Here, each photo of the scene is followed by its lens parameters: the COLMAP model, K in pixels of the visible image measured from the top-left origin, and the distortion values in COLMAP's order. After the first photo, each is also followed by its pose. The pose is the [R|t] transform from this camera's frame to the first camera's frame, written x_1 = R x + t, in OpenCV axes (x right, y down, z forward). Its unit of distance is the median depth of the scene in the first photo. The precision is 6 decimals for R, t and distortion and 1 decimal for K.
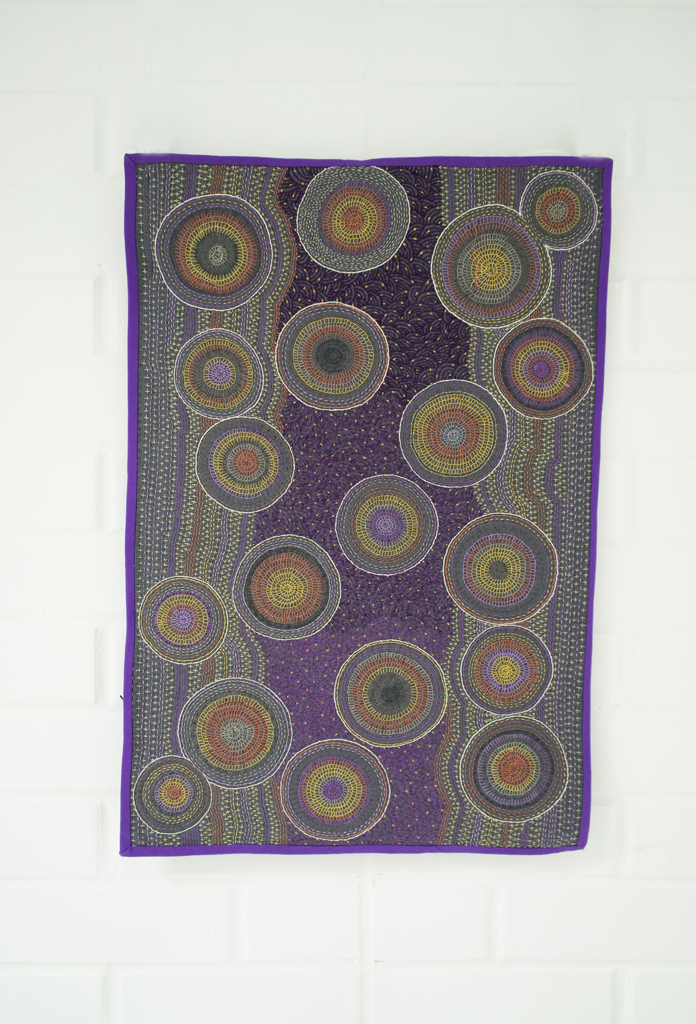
lens RADIAL K [[828.7, 0, 348.4], [0, 828.7, 512.1], [0, 0, 1]] dist [-0.005293, -0.000444]
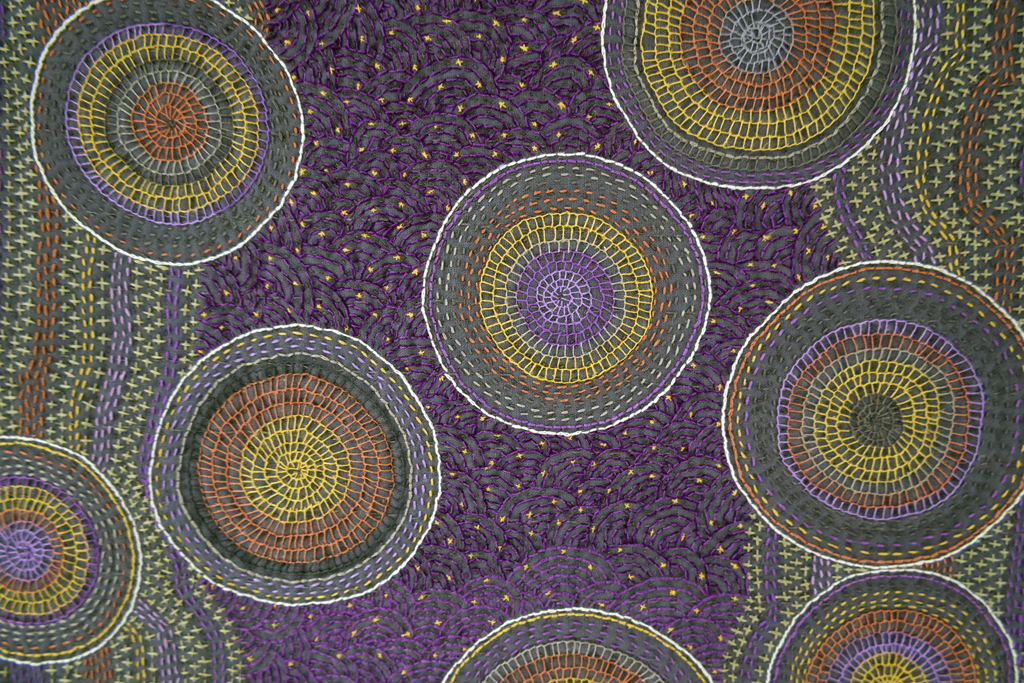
lens RADIAL K [[820.1, 0, 510.8], [0, 820.1, 341.1], [0, 0, 1]] dist [-0.015614, 0.011122]
pose [[0.999060, -0.002369, -0.043287, 0.037714], [0.005065, 0.998046, 0.062275, 0.012626], [0.043055, -0.062436, 0.997120, 0.644978]]
